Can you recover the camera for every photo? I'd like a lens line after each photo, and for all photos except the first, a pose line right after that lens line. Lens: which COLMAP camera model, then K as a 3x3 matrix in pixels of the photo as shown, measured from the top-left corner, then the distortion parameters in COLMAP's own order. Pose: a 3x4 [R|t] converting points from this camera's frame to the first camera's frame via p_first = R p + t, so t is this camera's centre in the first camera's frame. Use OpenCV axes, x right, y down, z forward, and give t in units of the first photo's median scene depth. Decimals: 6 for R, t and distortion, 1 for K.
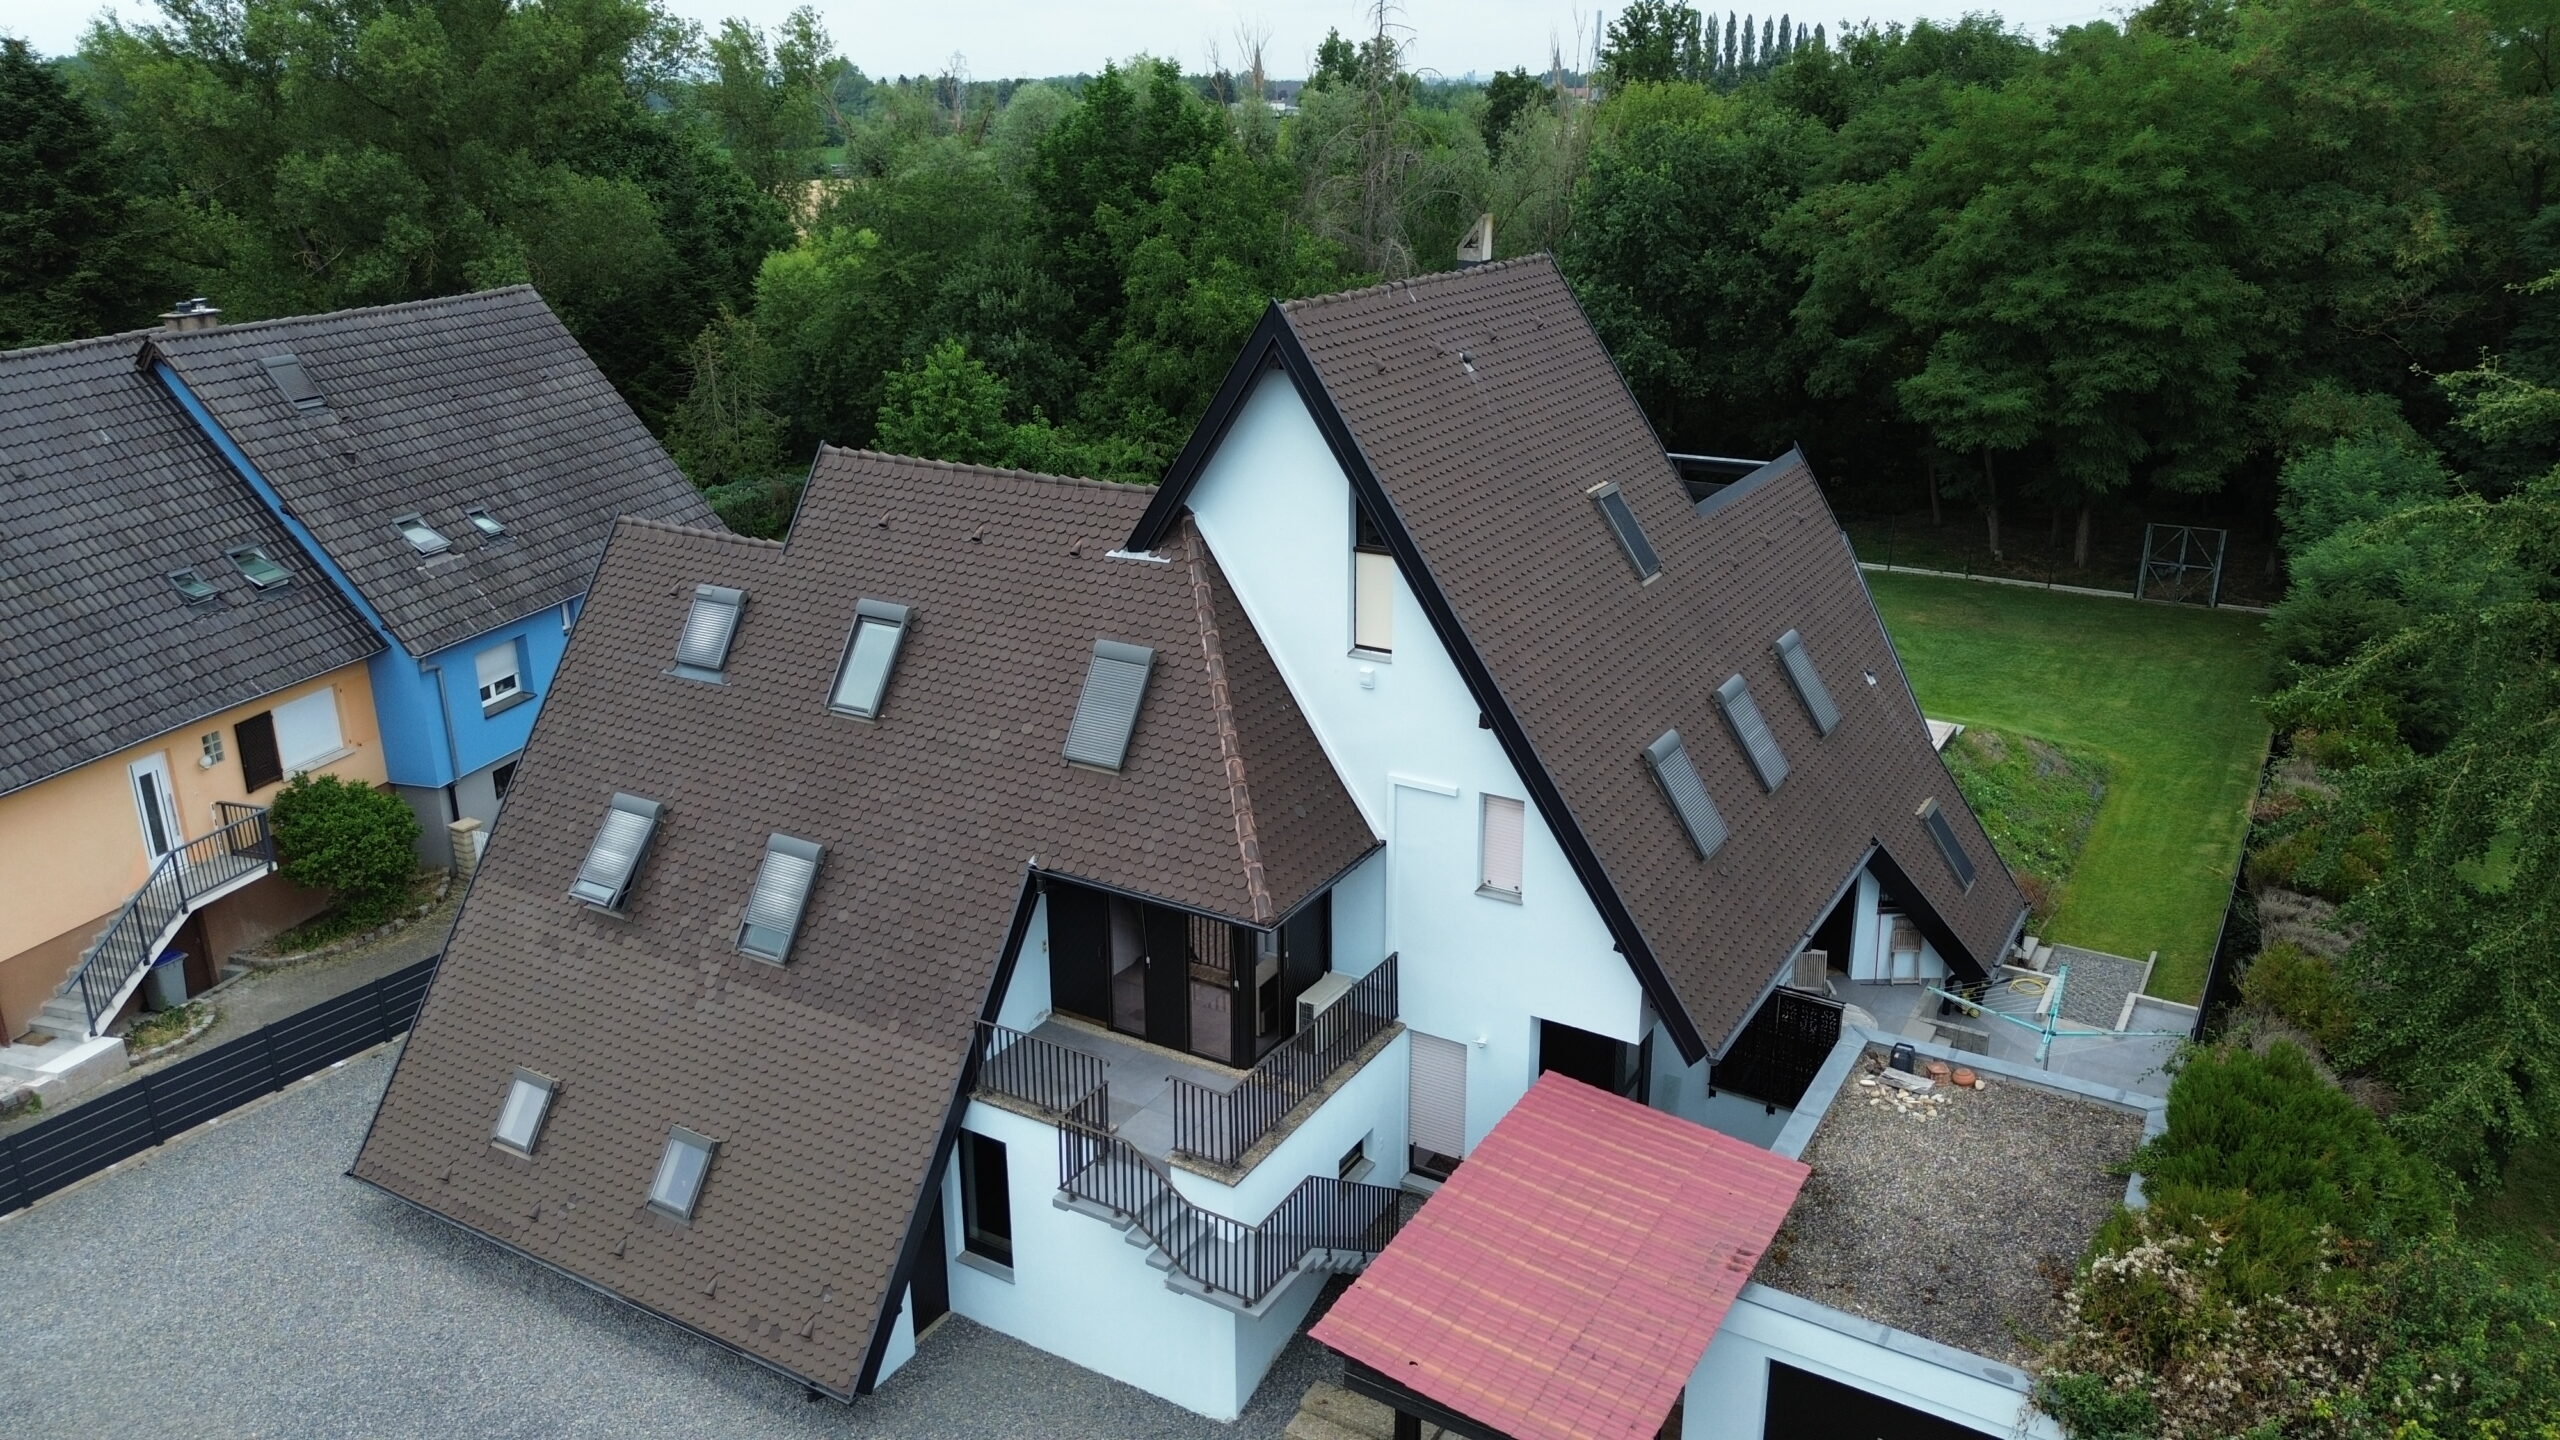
lens RADIAL K [[1824.1, 0, 1280.7], [0, 1824.1, 722.5], [0, 0, 1]] dist [0.075259, -0.074973]
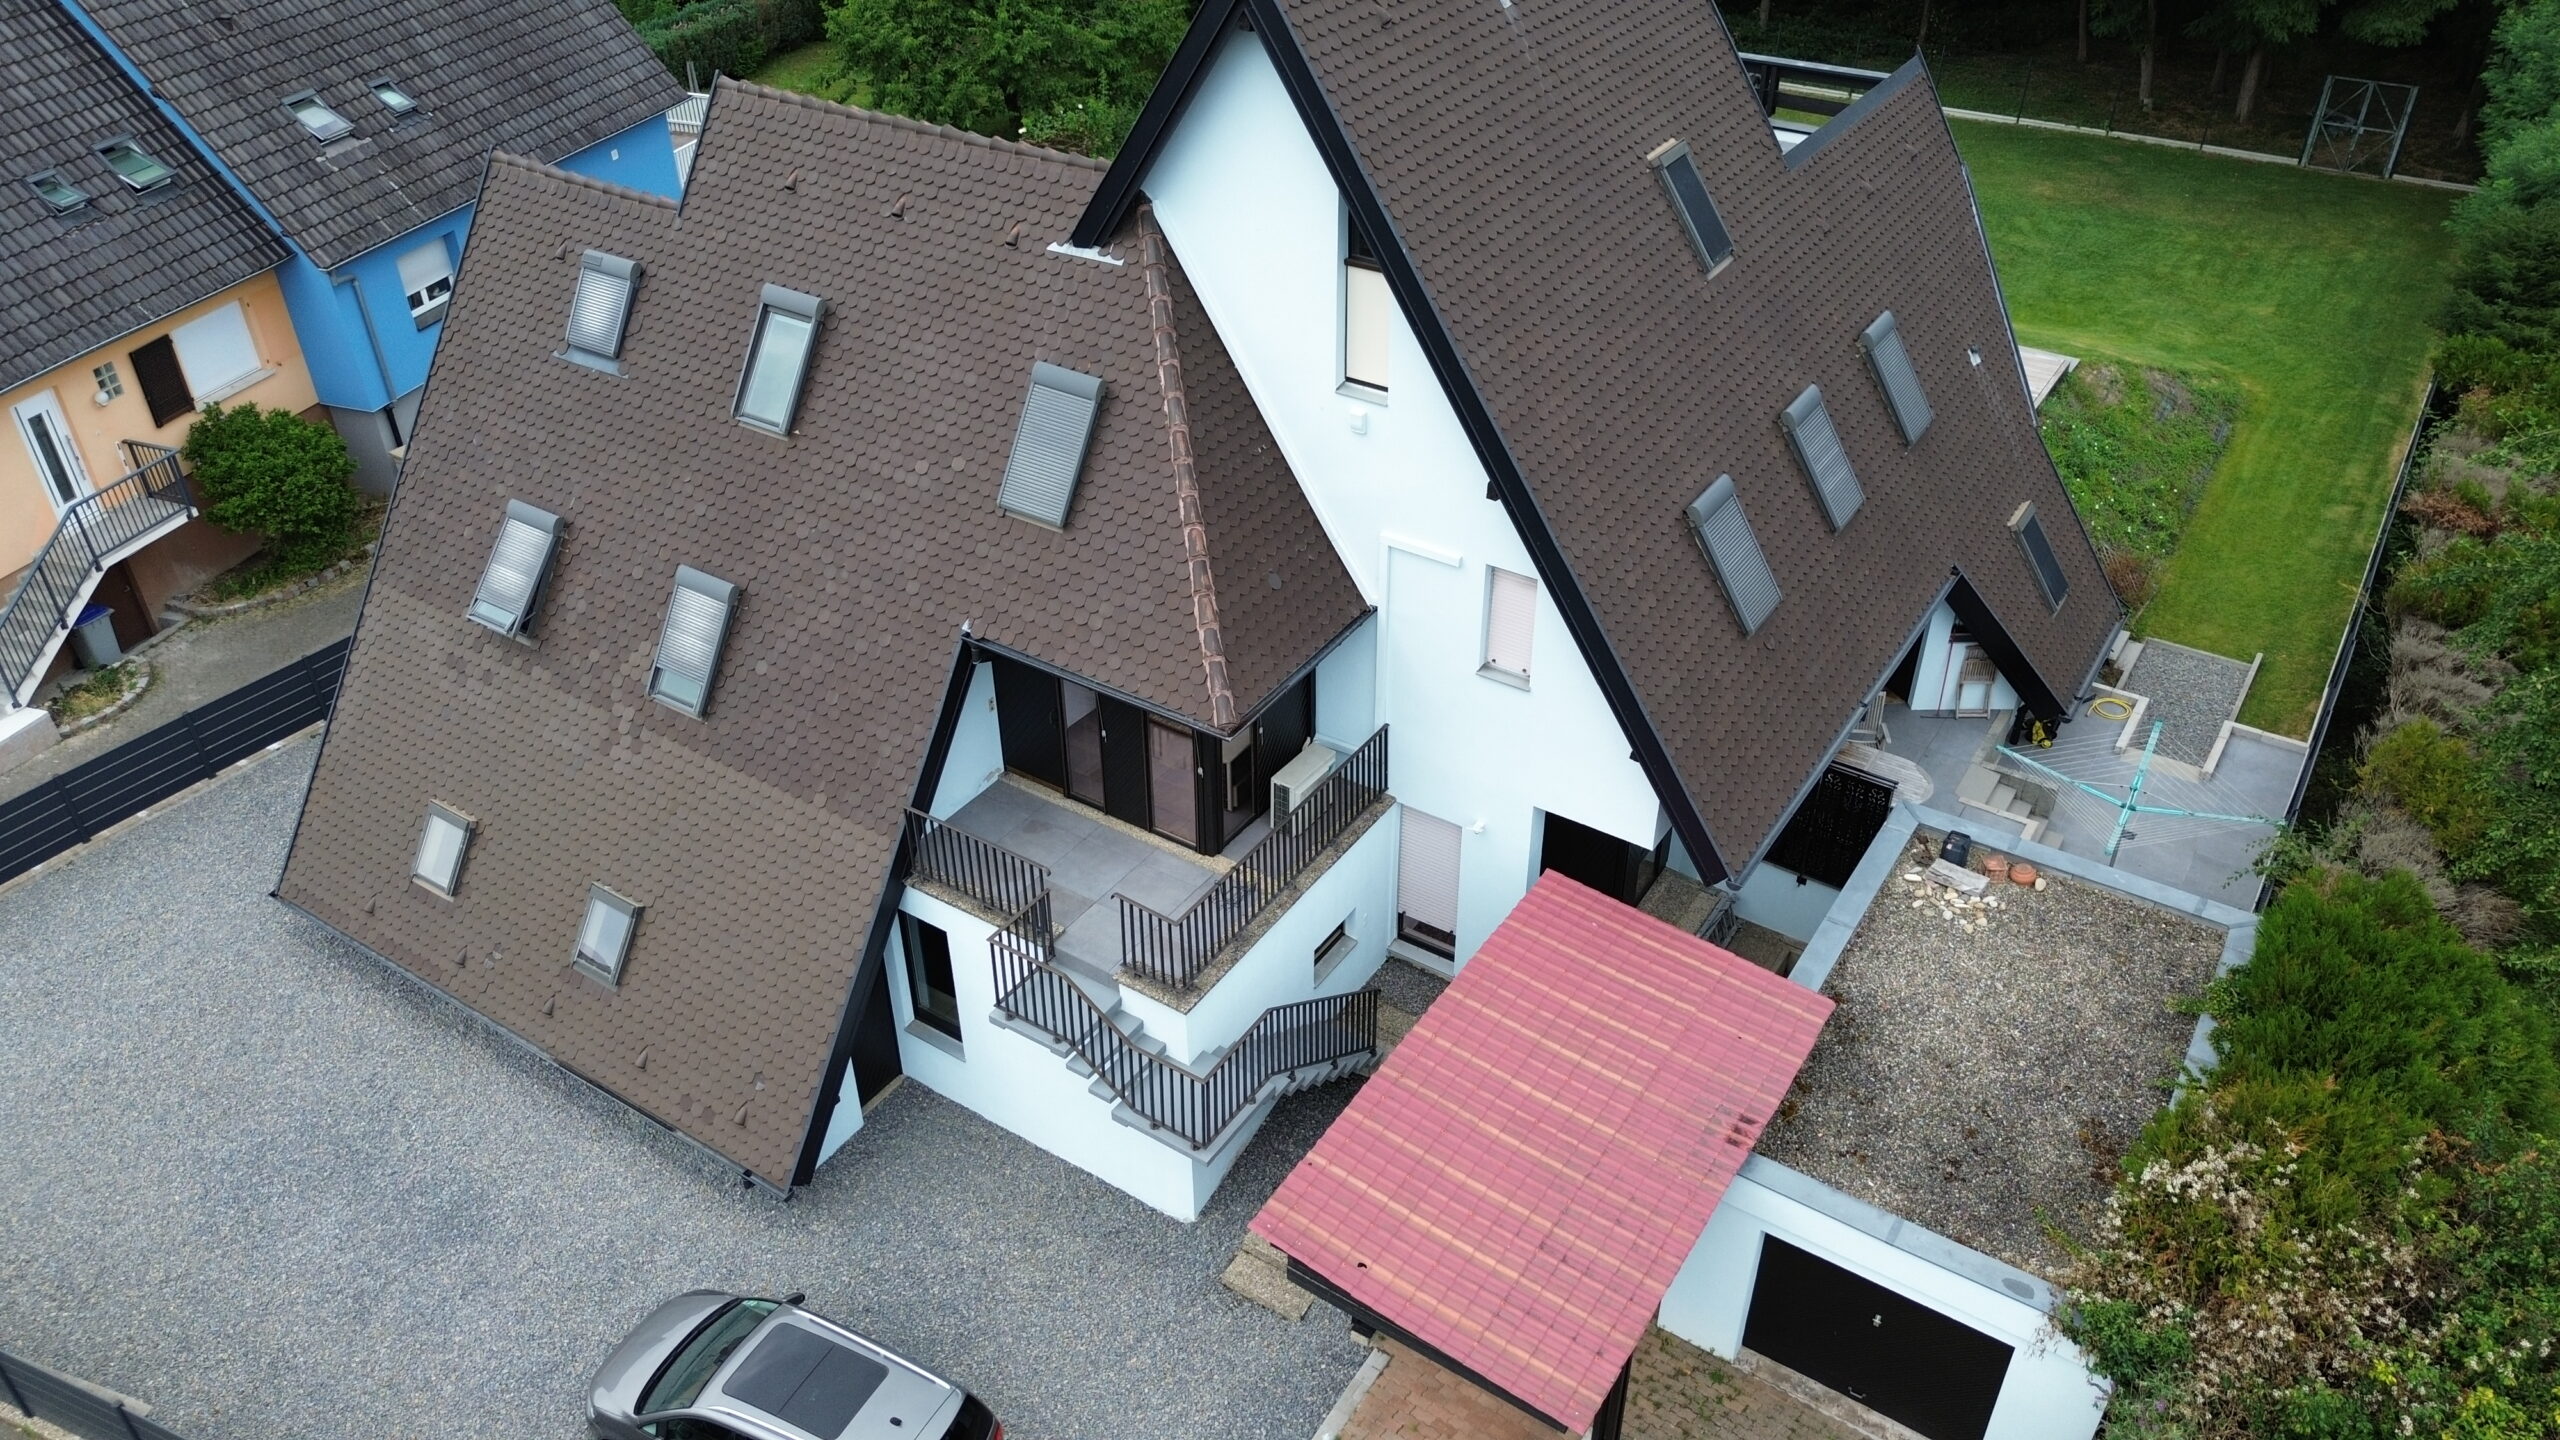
lens RADIAL K [[1824.1, 0, 1278.5], [0, 1824.1, 725.5], [0, 0, 1]] dist [0.075259, -0.074973]
pose [[0.999081, 0.023898, -0.035577, 0.038452], [-0.013230, 0.961532, 0.274373, -0.103245], [0.040766, -0.273651, 0.960965, 0.137975]]
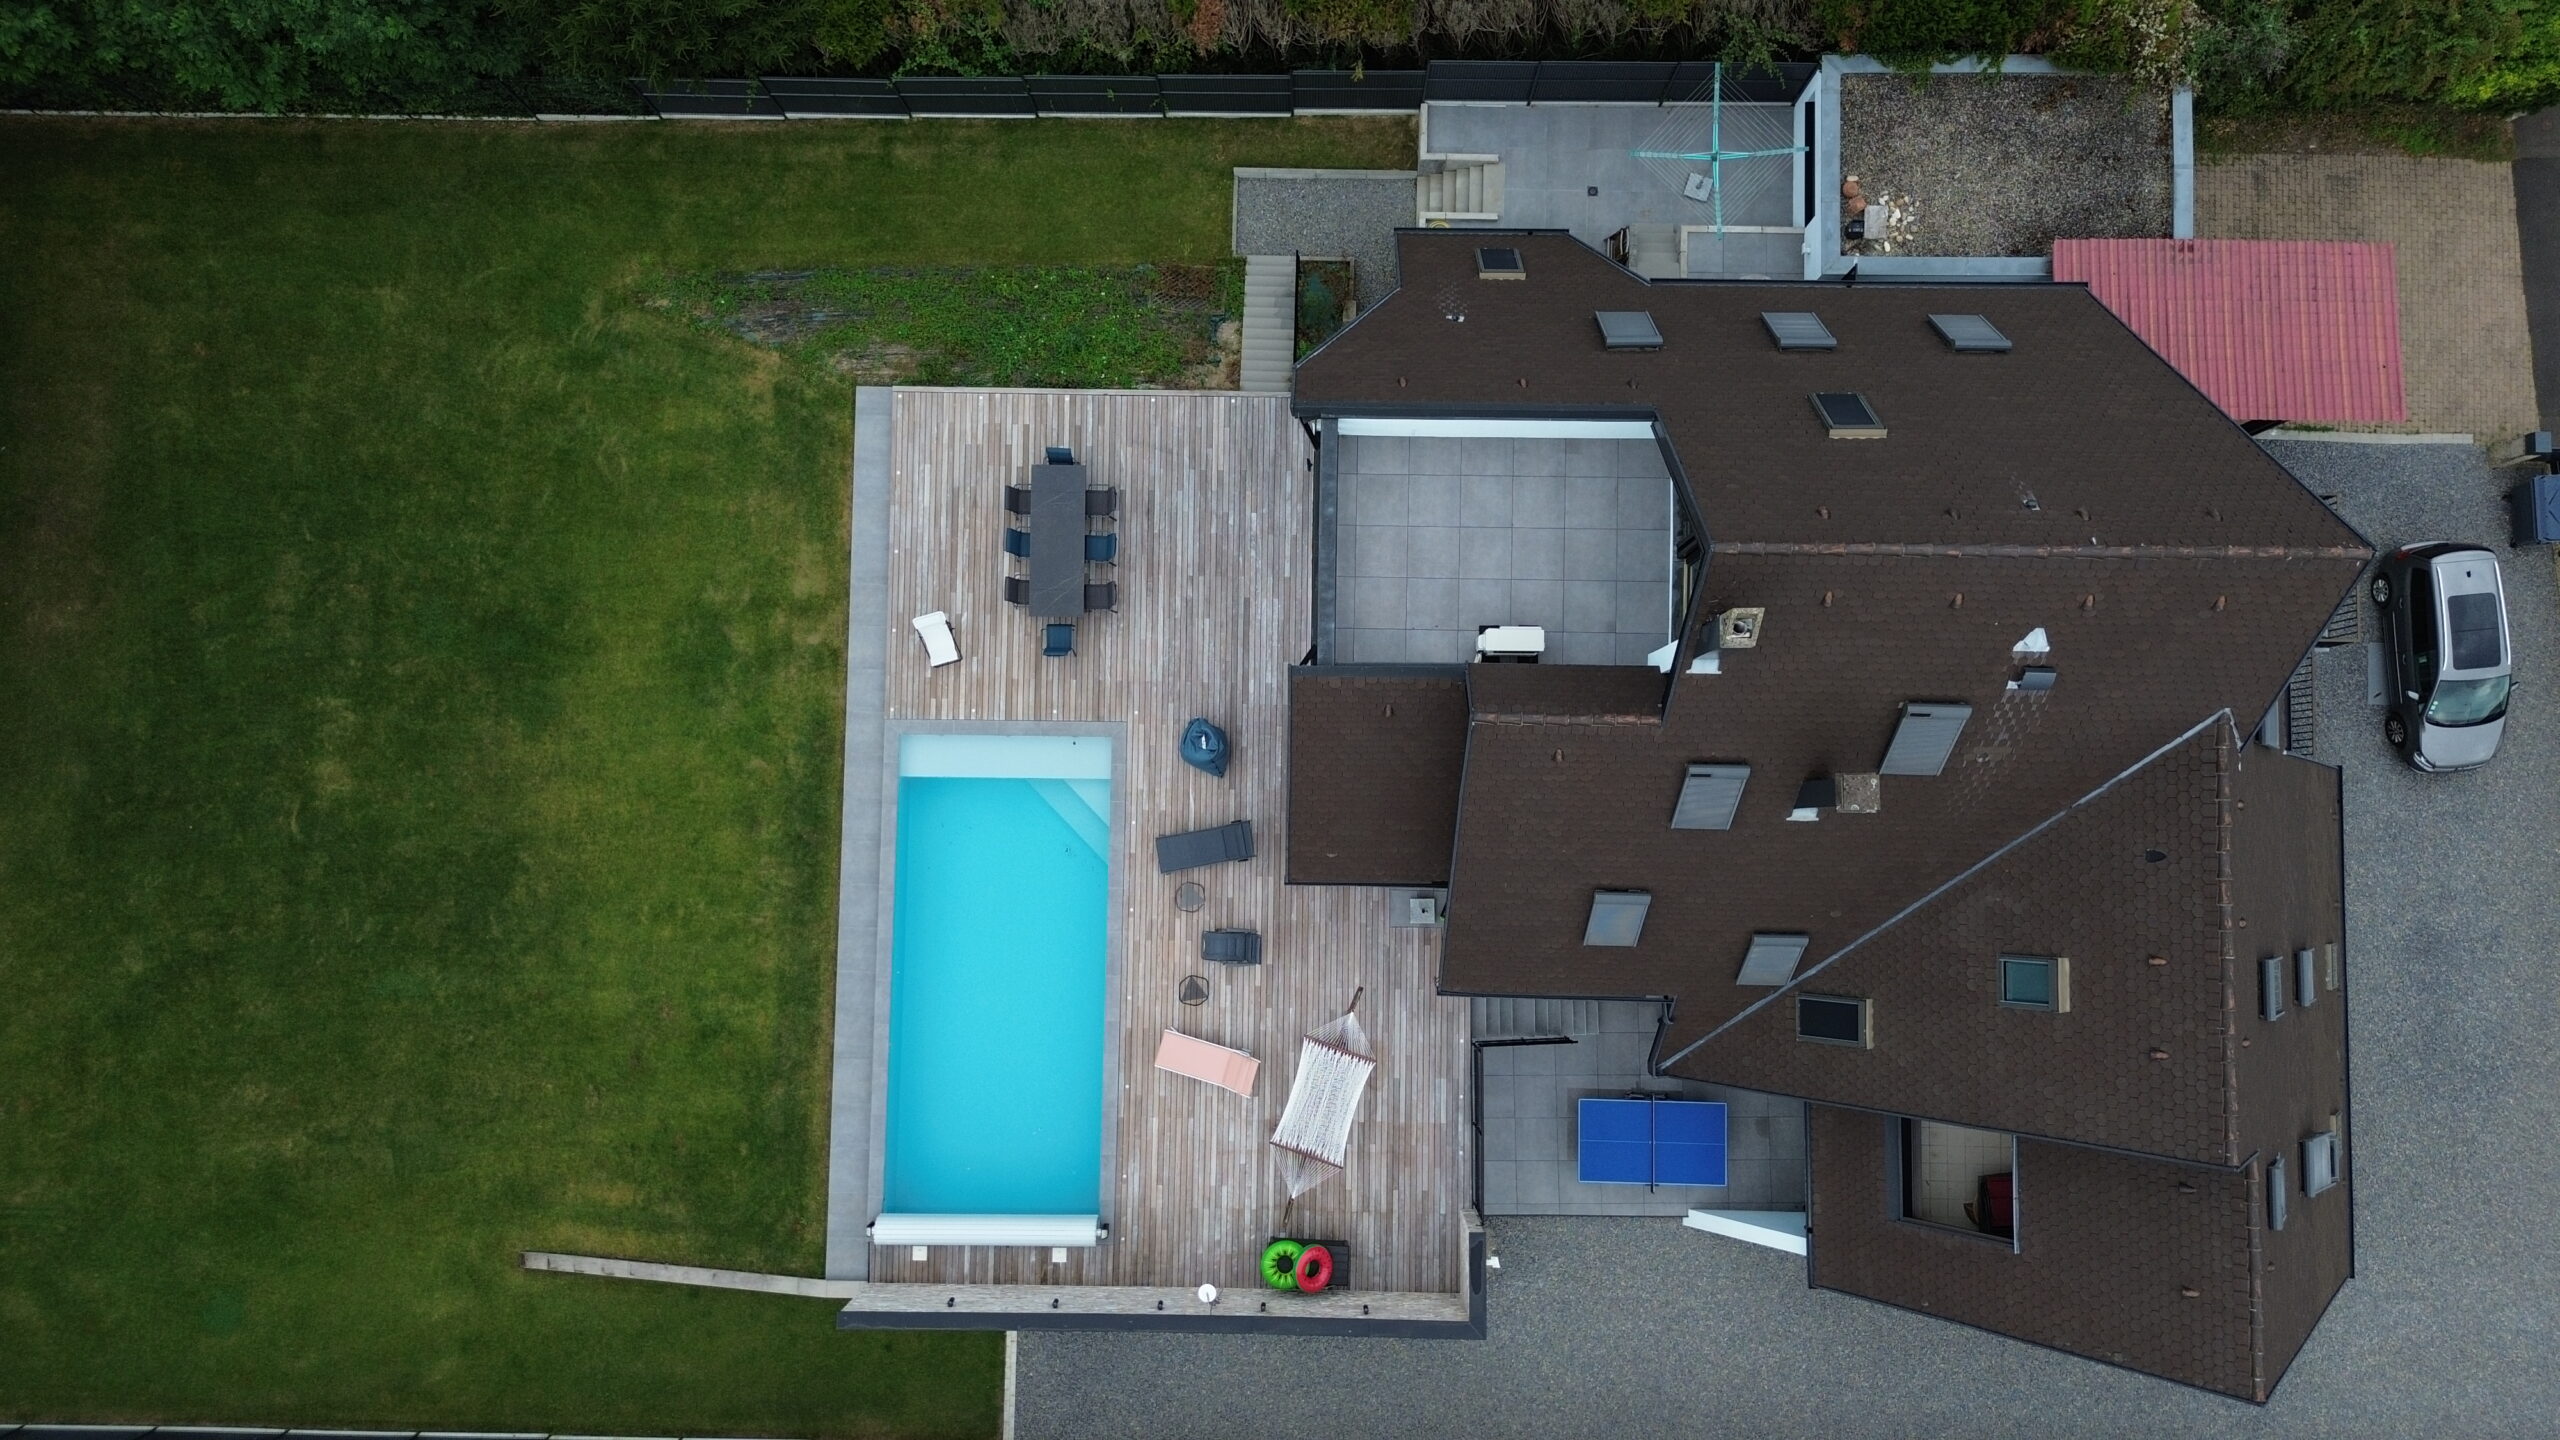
lens RADIAL K [[1824.1, 0, 1291.0], [0, 1824.1, 724.9], [0, 0, 1]] dist [0.075259, -0.074973]
pose [[-0.497540, -0.865159, 0.062881, 0.126502], [0.291188, -0.098295, 0.951603, -1.180941], [-0.817107, 0.491771, 0.300830, 1.014480]]
